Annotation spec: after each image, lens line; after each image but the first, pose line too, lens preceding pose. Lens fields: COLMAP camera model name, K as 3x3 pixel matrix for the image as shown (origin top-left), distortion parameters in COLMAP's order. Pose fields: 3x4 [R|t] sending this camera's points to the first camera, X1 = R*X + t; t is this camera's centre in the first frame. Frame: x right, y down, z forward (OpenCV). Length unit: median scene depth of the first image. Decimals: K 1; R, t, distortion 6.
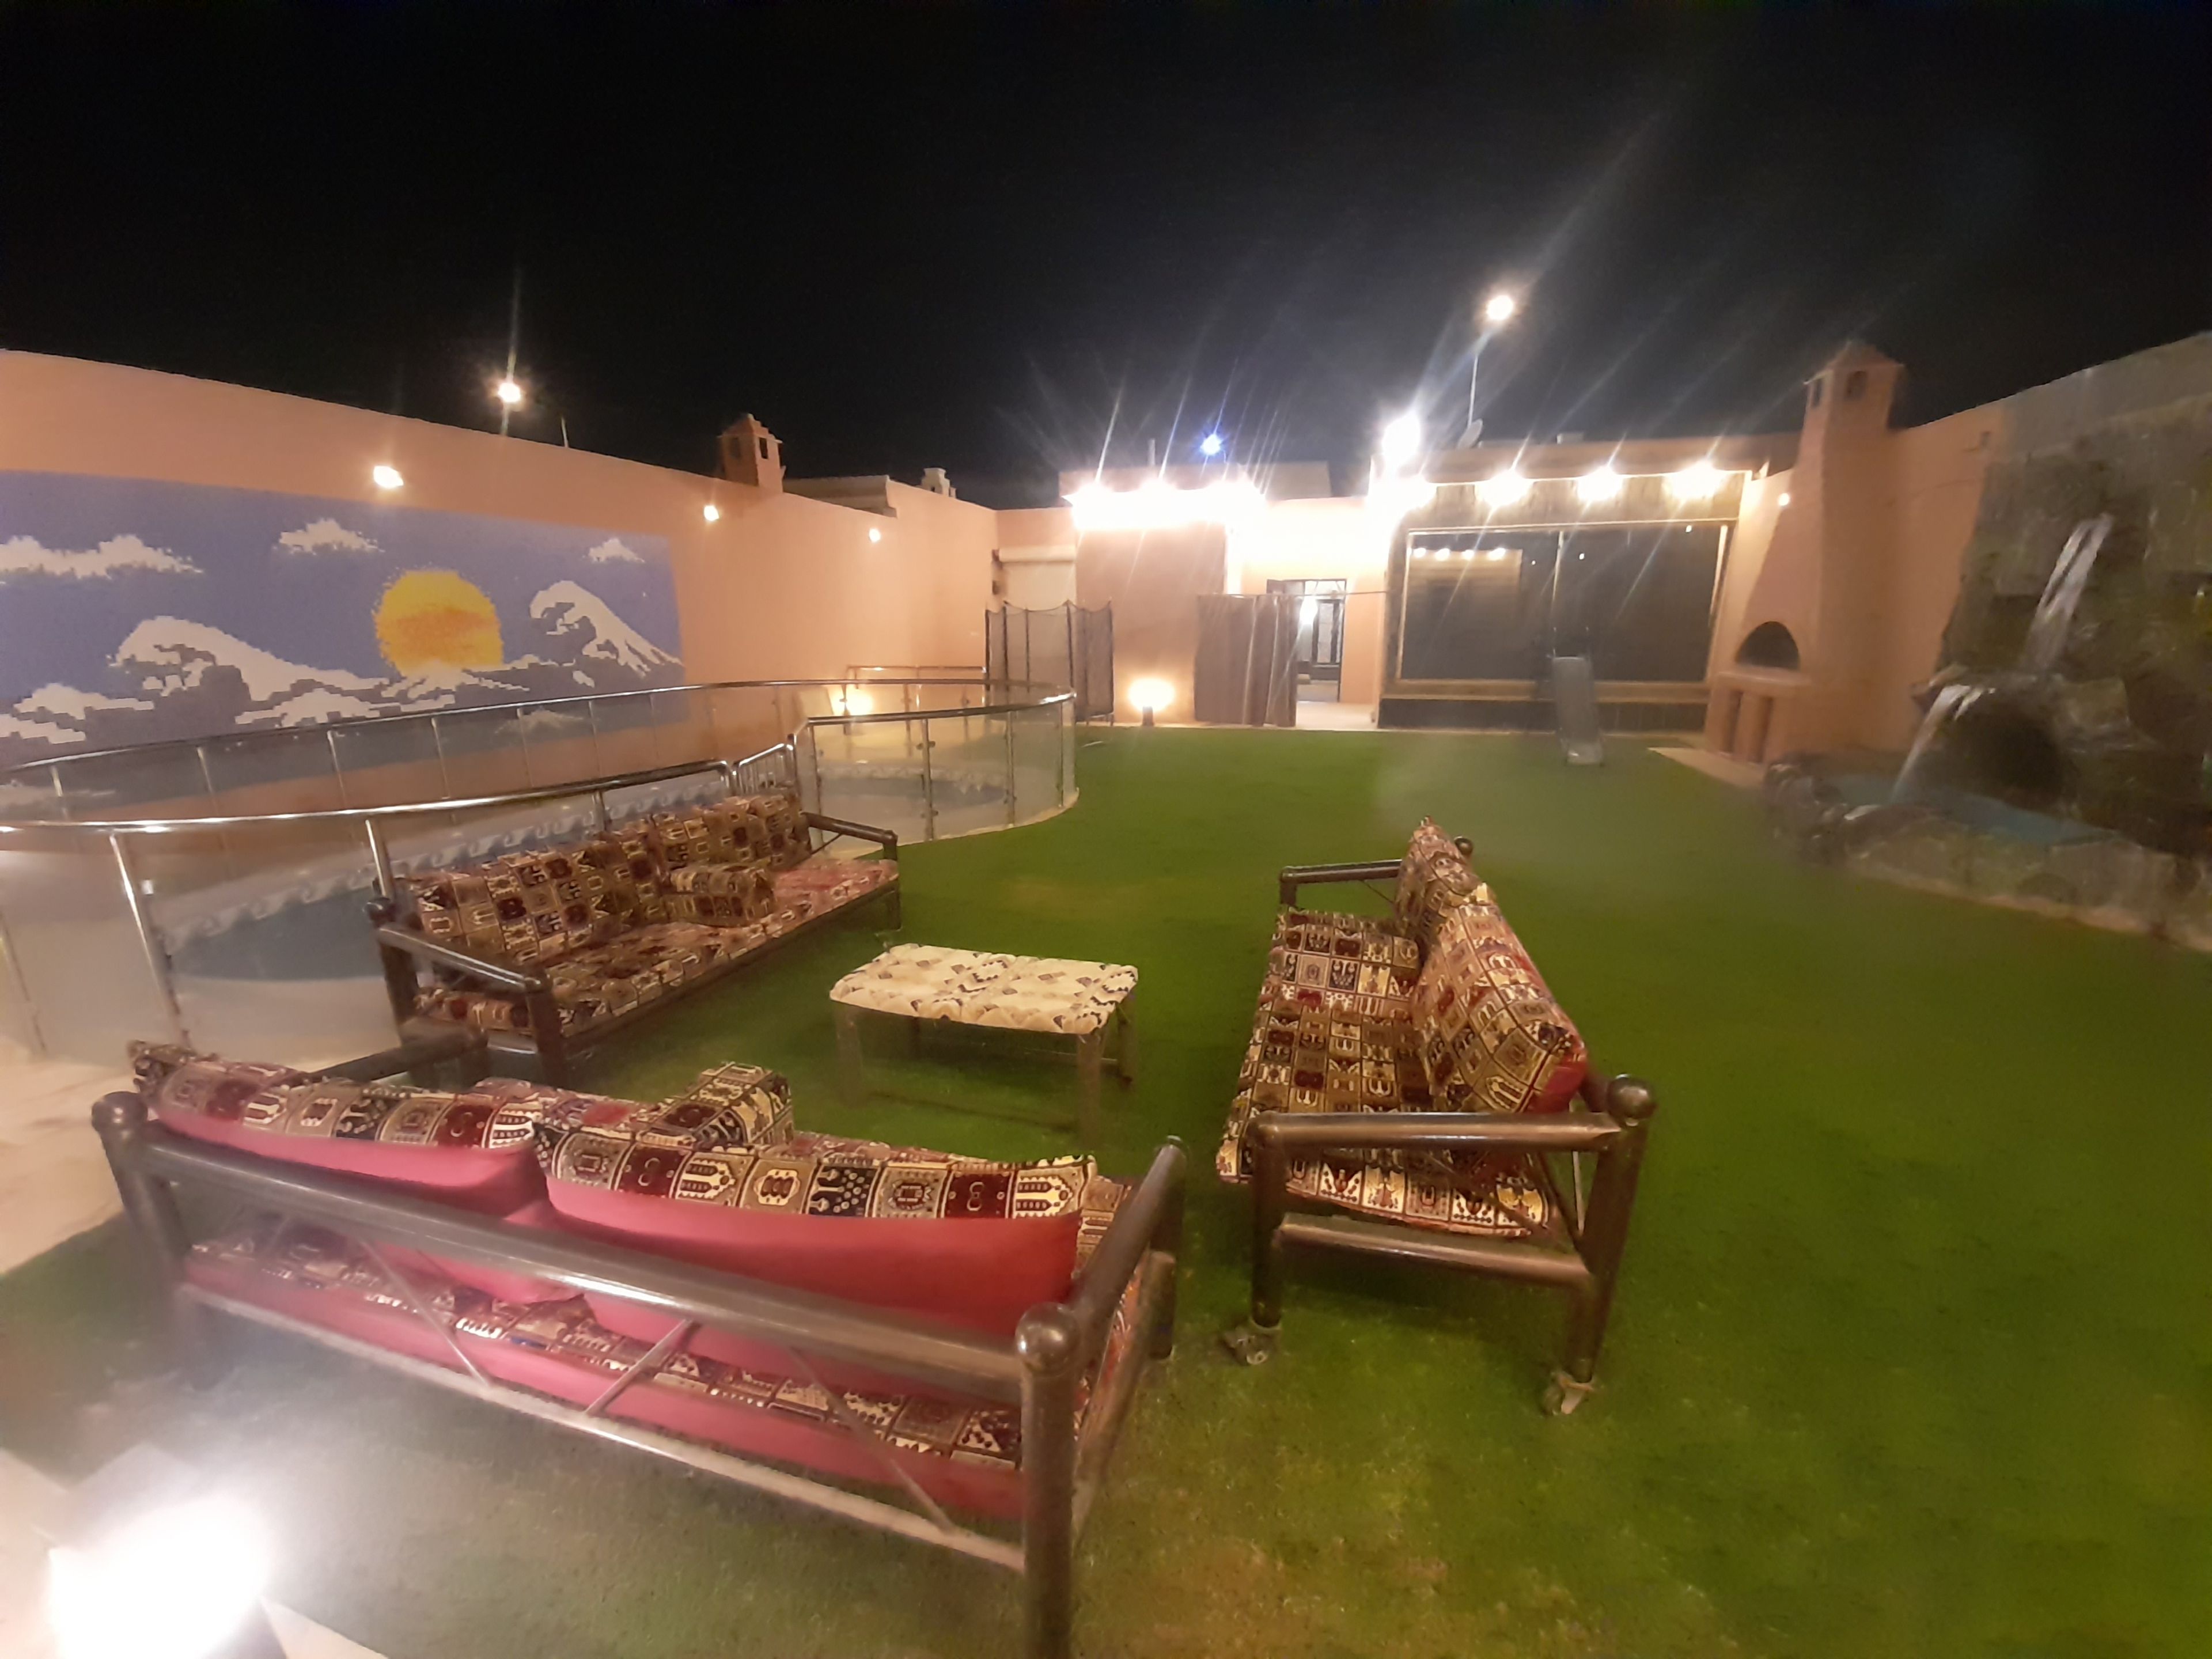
lens RADIAL K [[895.0, 0, 1119.6], [0, 895.0, 824.1], [0, 0, 1]] dist [0.000355, 0.000397]
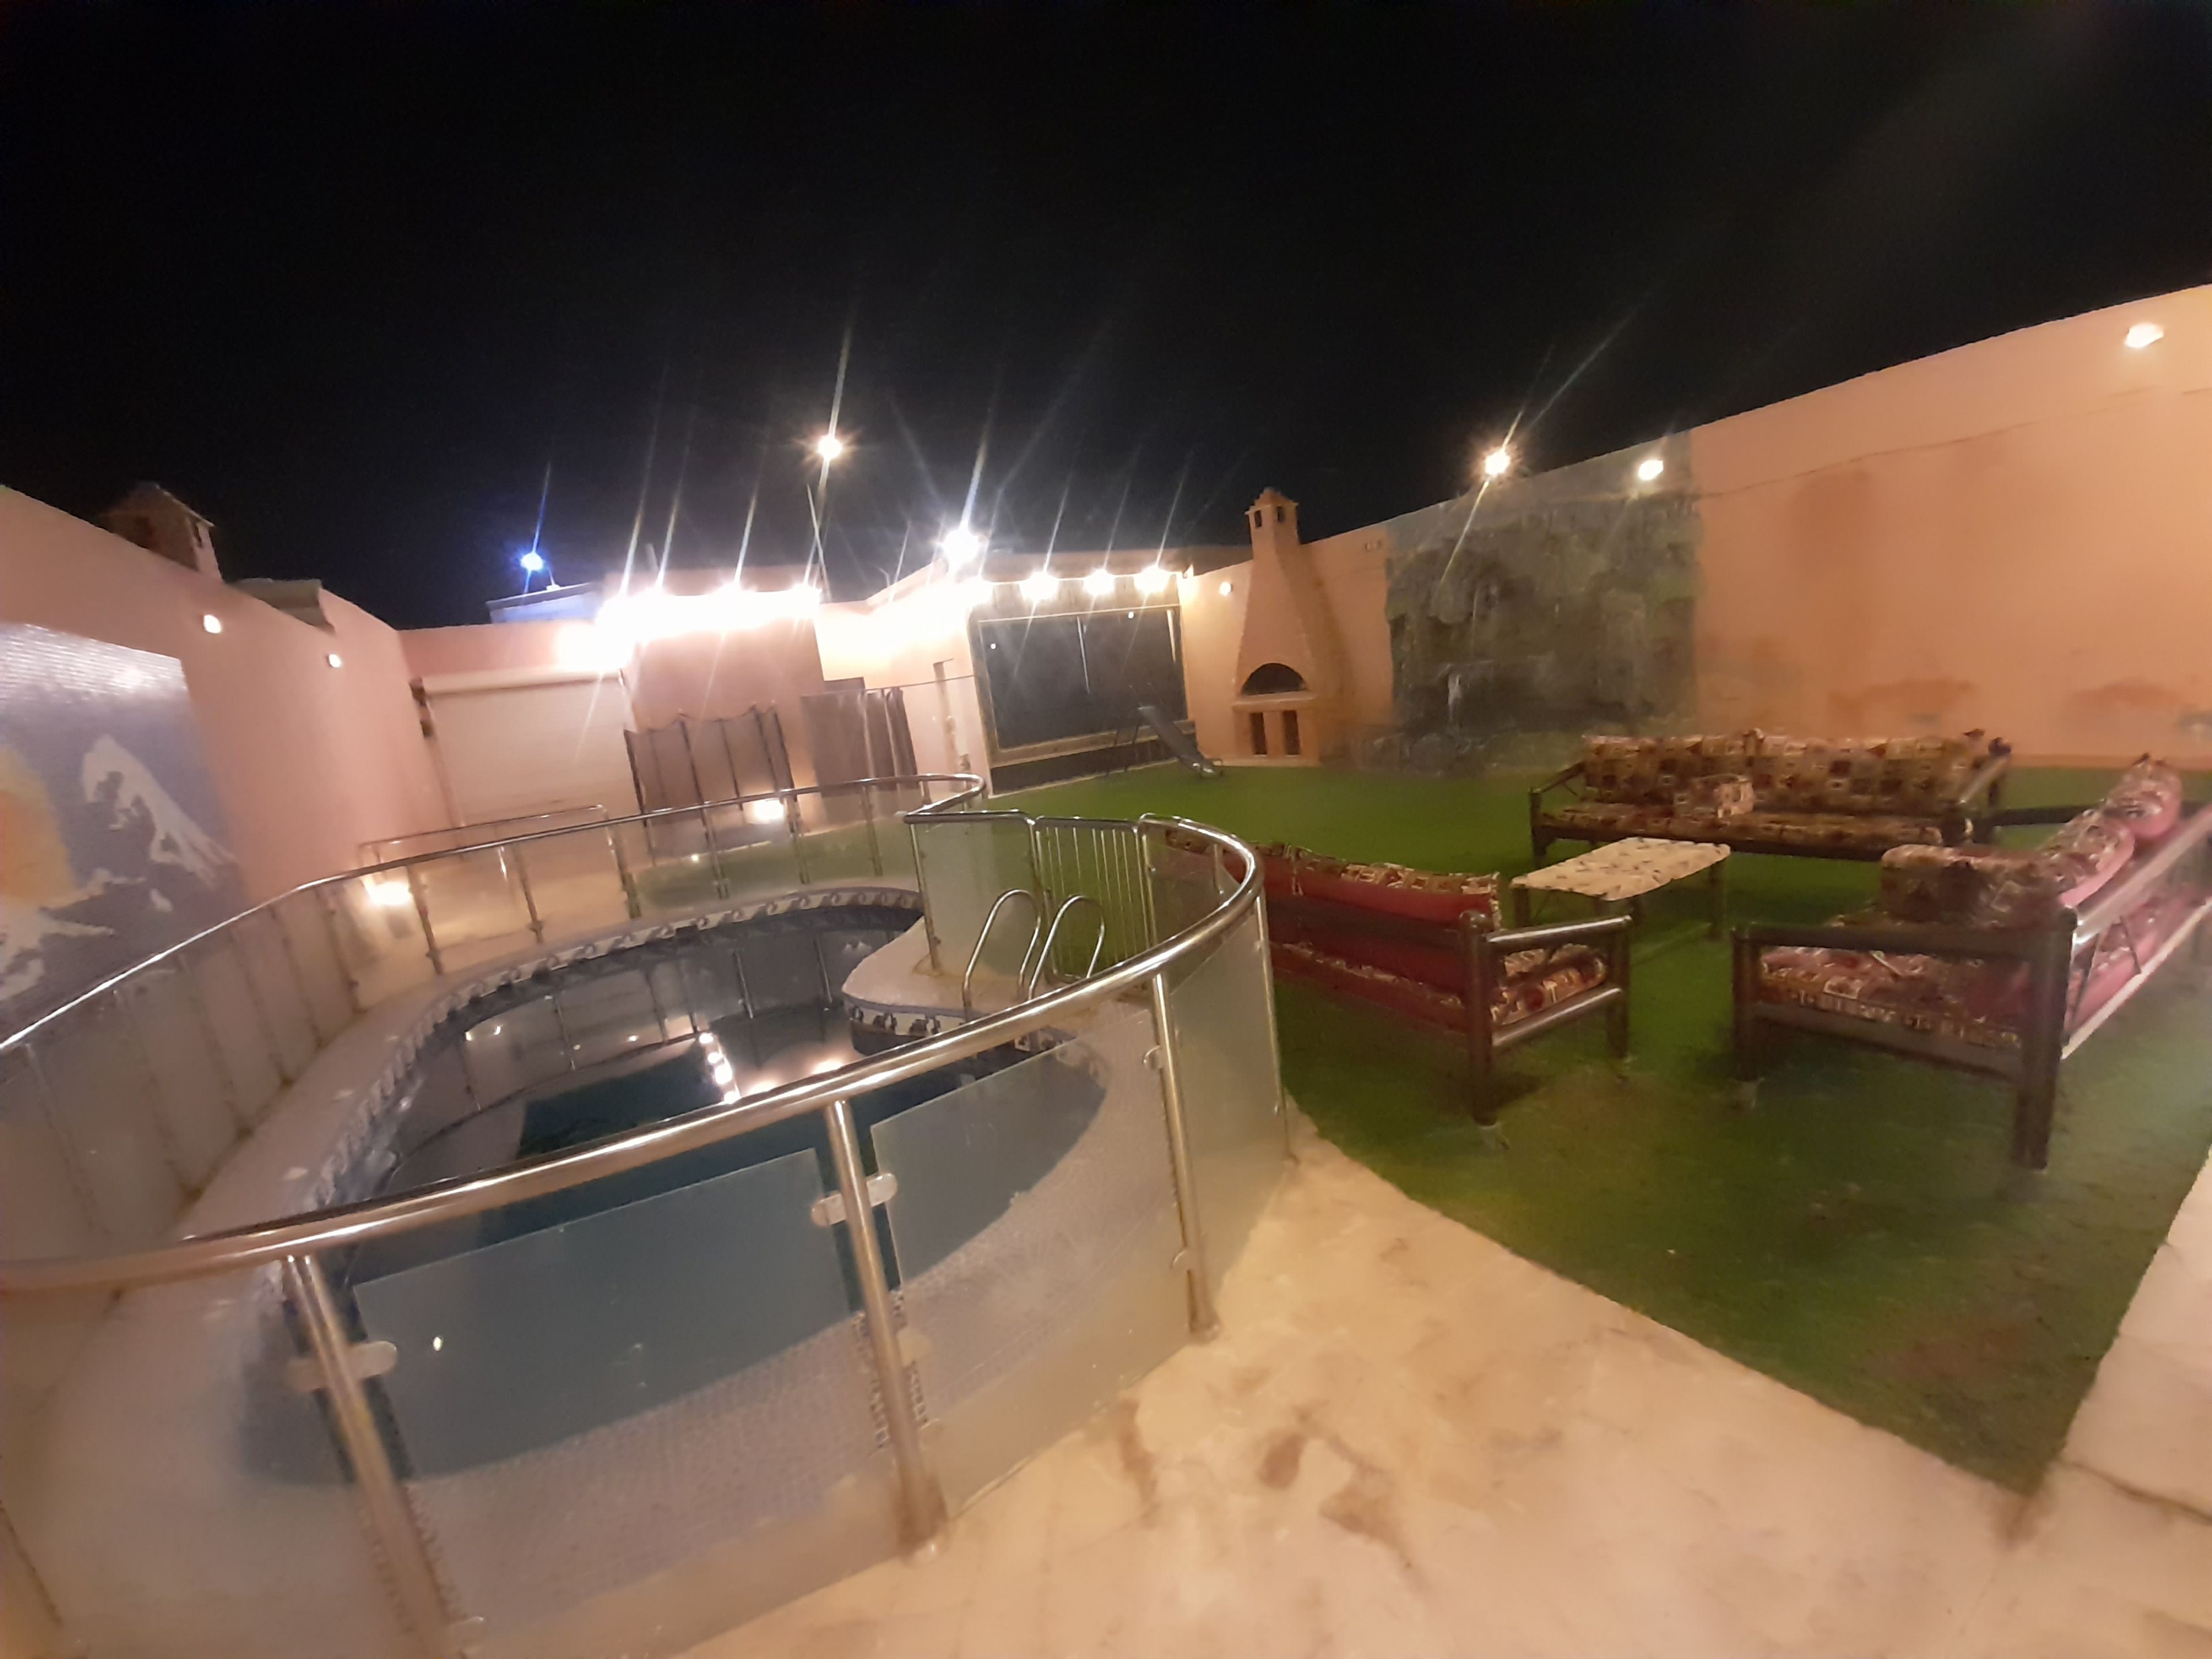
lens RADIAL K [[895.0, 0, 1119.6], [0, 895.0, 824.1], [0, 0, 1]] dist [0.000355, 0.000397]
pose [[0.676598, -0.195320, 0.709975, -0.441366], [0.283385, 0.958986, -0.006237, -0.026717], [-0.679638, 0.205417, 0.704199, 0.139818]]
